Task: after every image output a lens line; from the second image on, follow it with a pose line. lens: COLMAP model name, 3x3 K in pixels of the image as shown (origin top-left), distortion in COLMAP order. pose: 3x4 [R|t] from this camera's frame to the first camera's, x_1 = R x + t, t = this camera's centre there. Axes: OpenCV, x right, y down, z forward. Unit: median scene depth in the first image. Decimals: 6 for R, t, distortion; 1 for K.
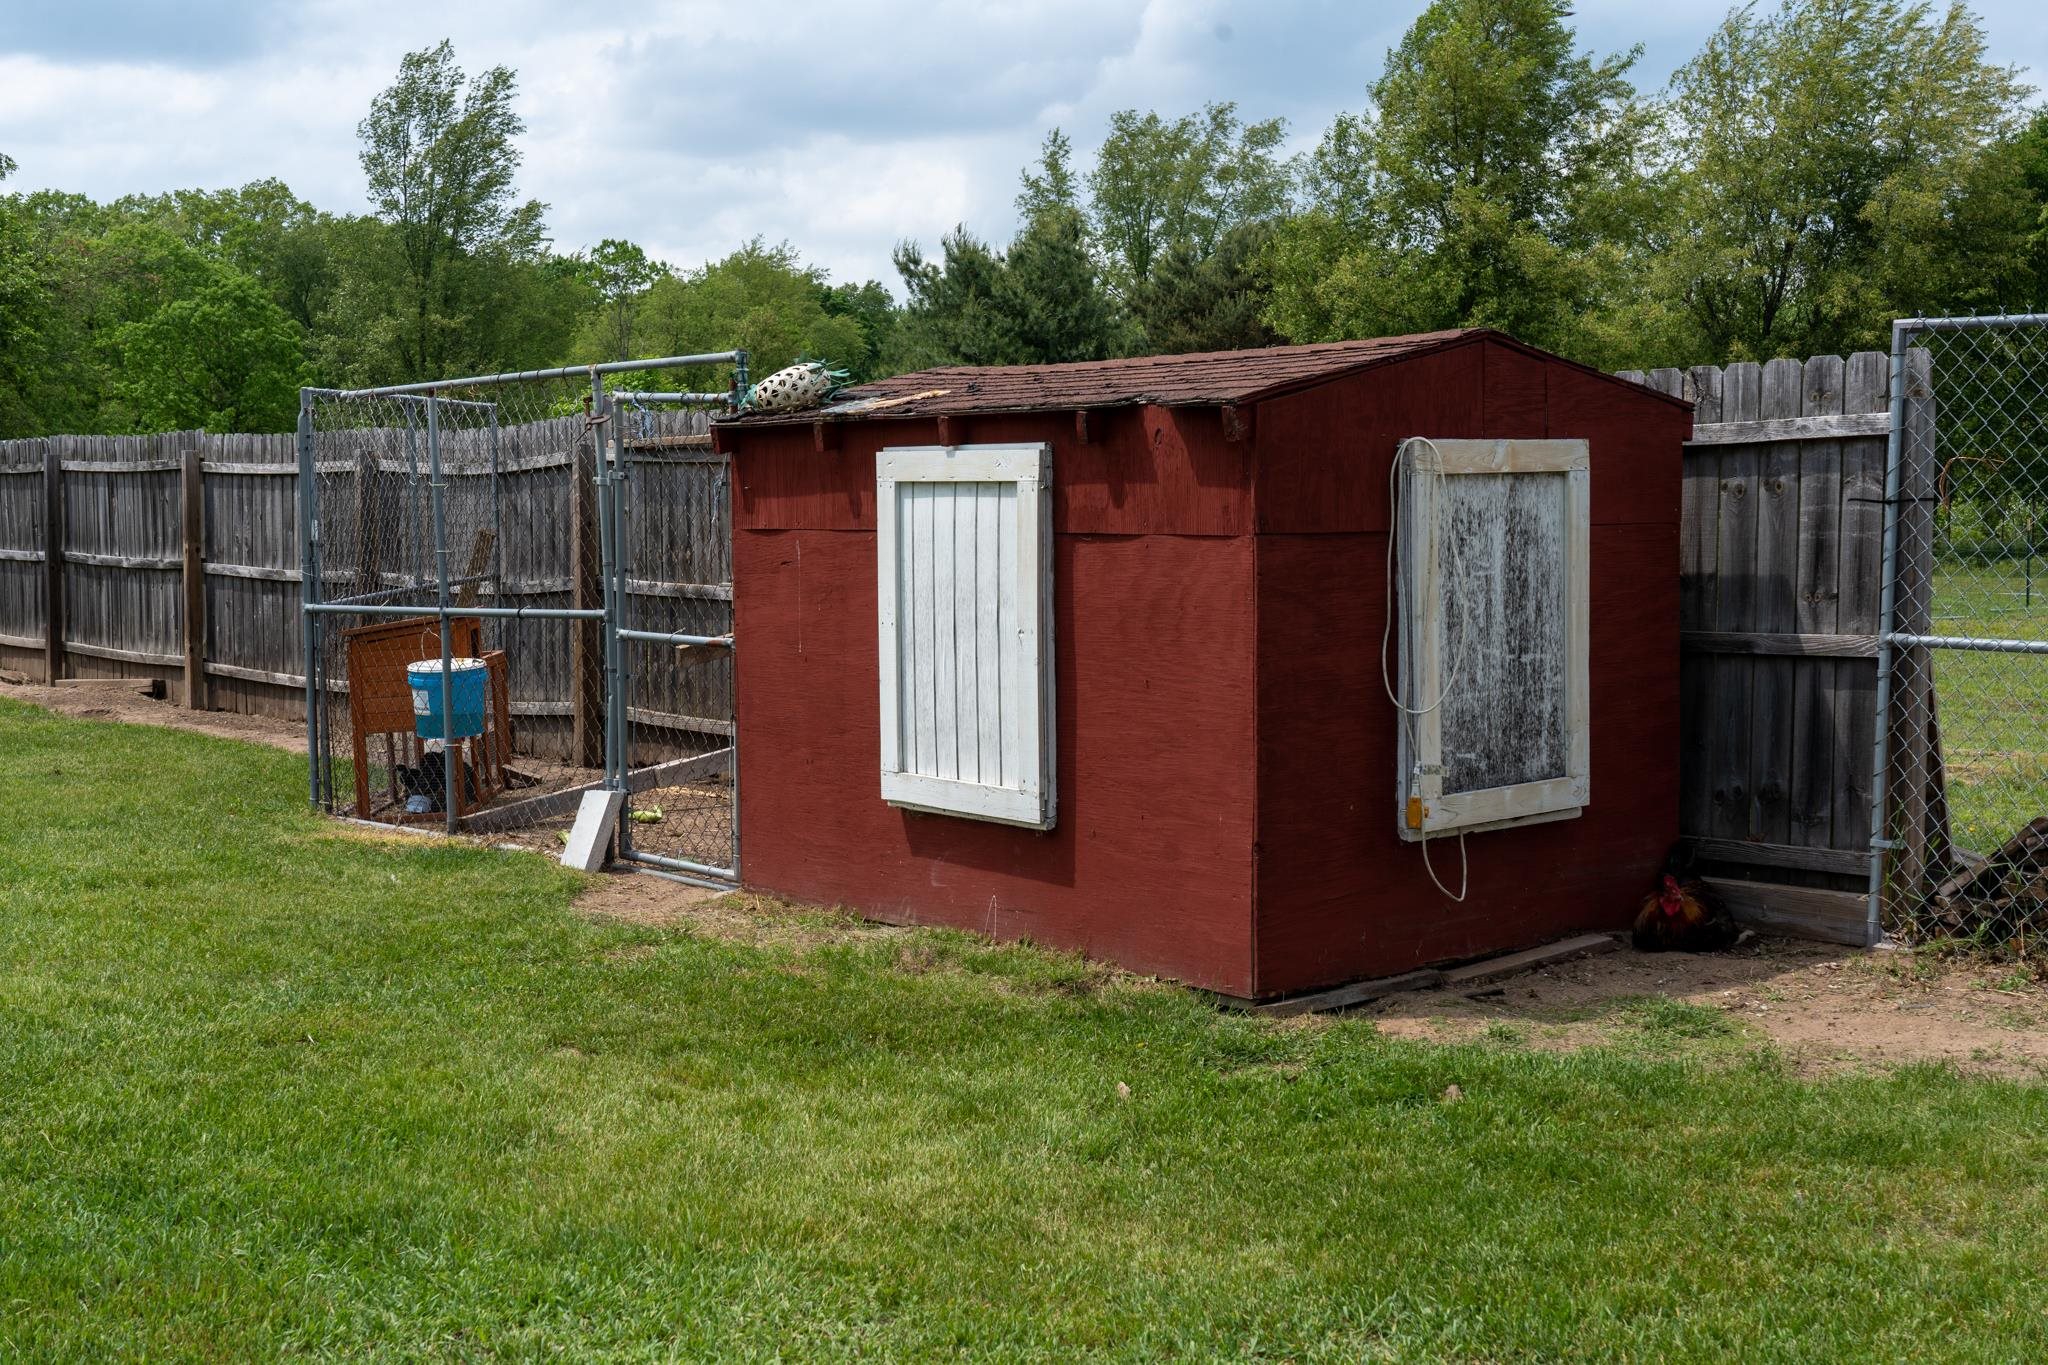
lens RADIAL K [[2541.0, 0, 1027.2], [0, 2541.0, 694.7], [0, 0, 1]] dist [0.101514, 0.000000]
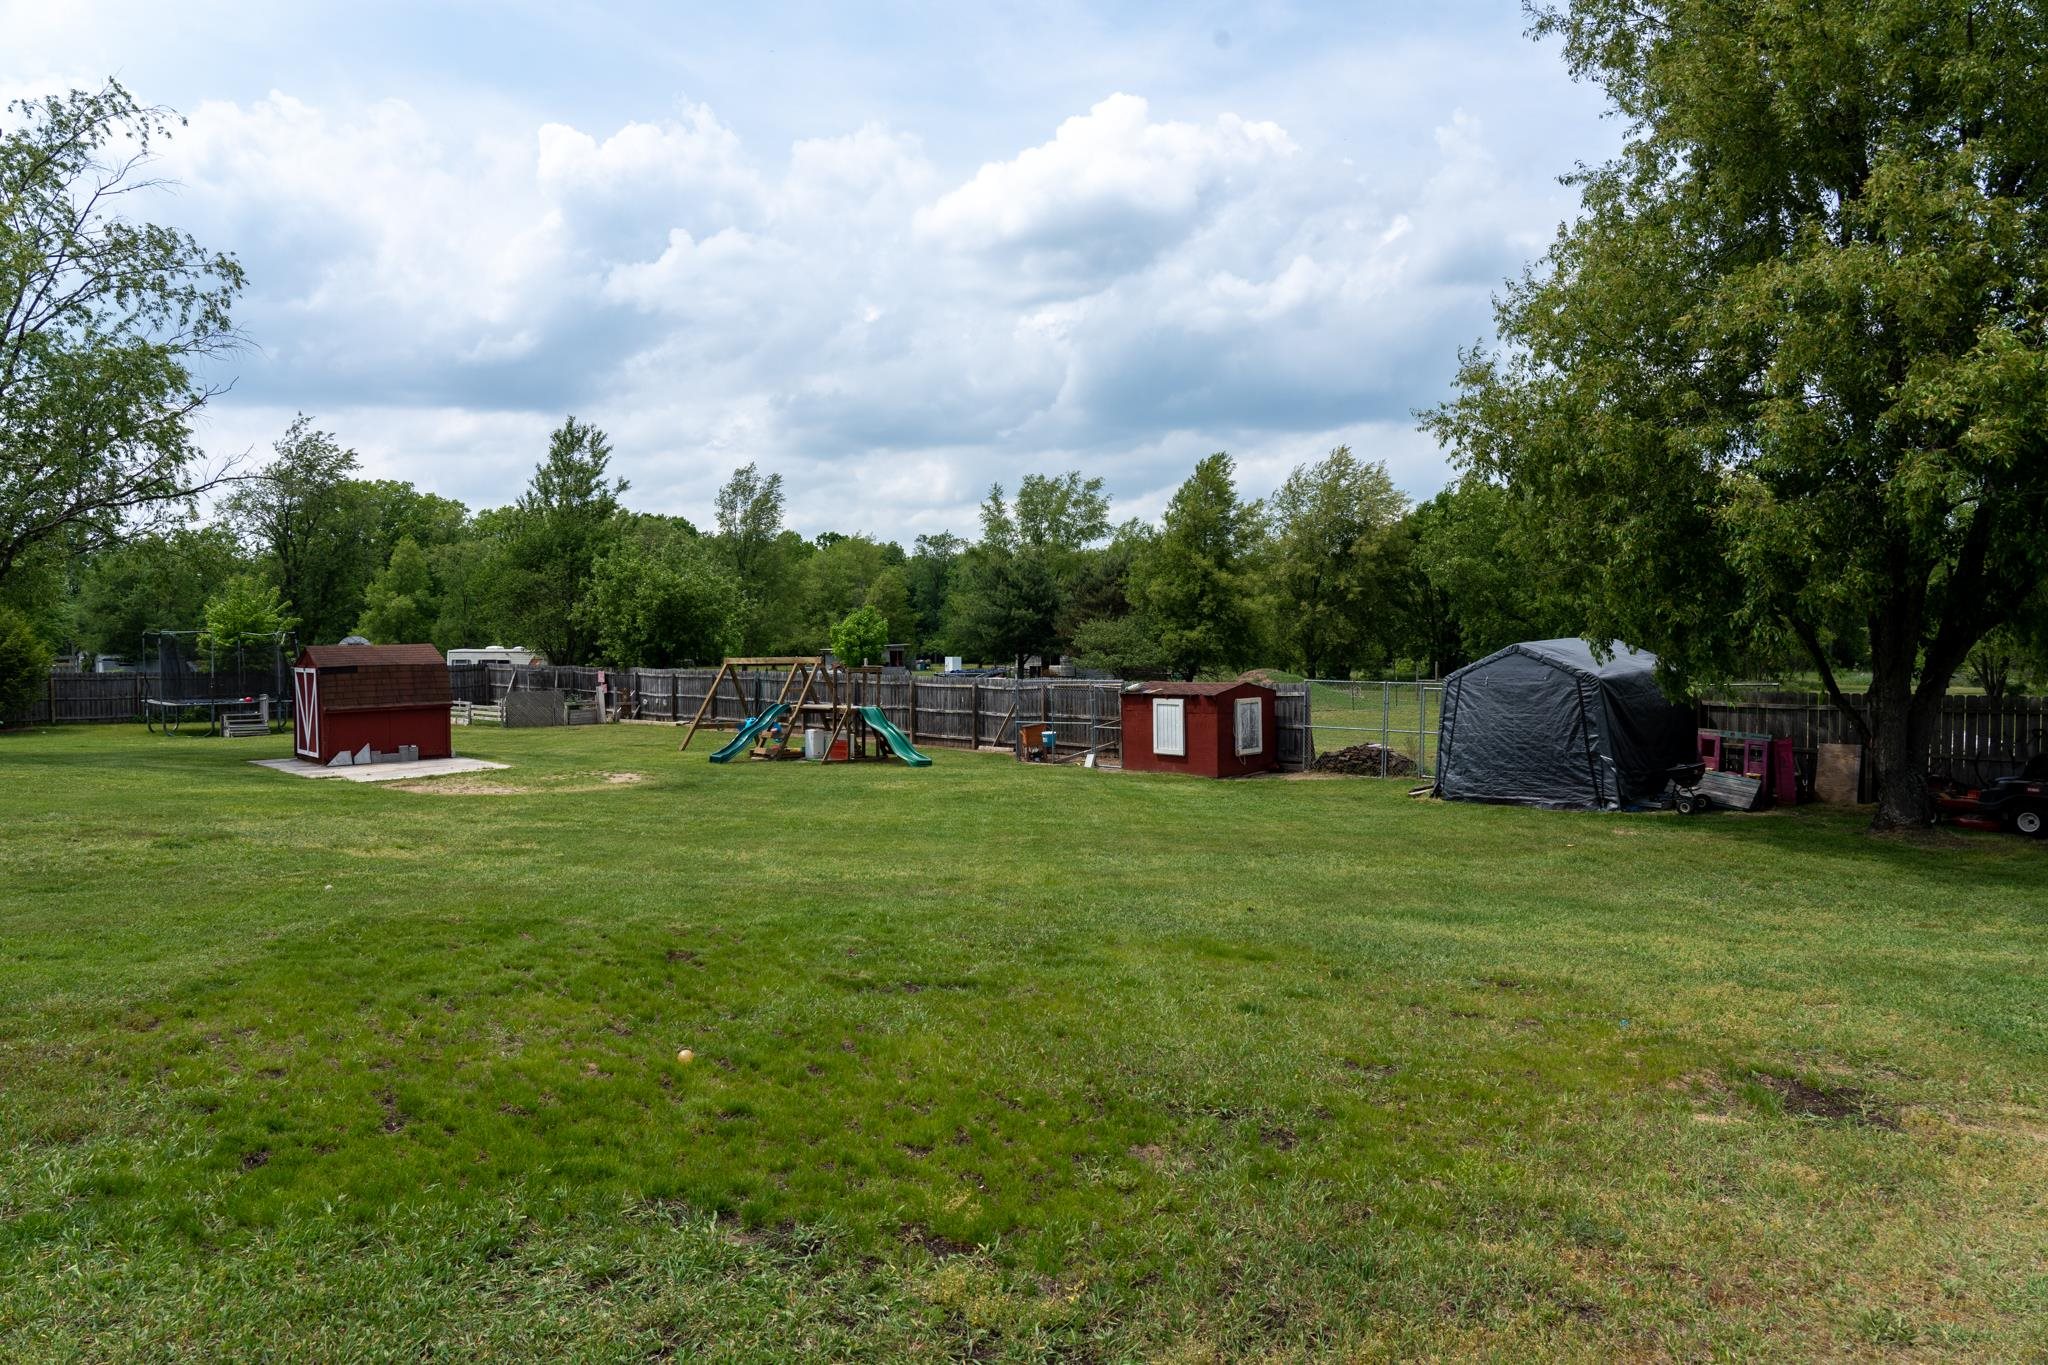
lens RADIAL K [[1474.4, 0, 1018.3], [0, 1474.4, 671.0], [0, 0, 1]] dist [-0.016483, 0.037901]
pose [[0.997635, -0.009681, 0.068043, -0.103224], [0.013098, 0.998666, -0.049955, 0.002645], [-0.067468, 0.050728, 0.996431, -0.428502]]
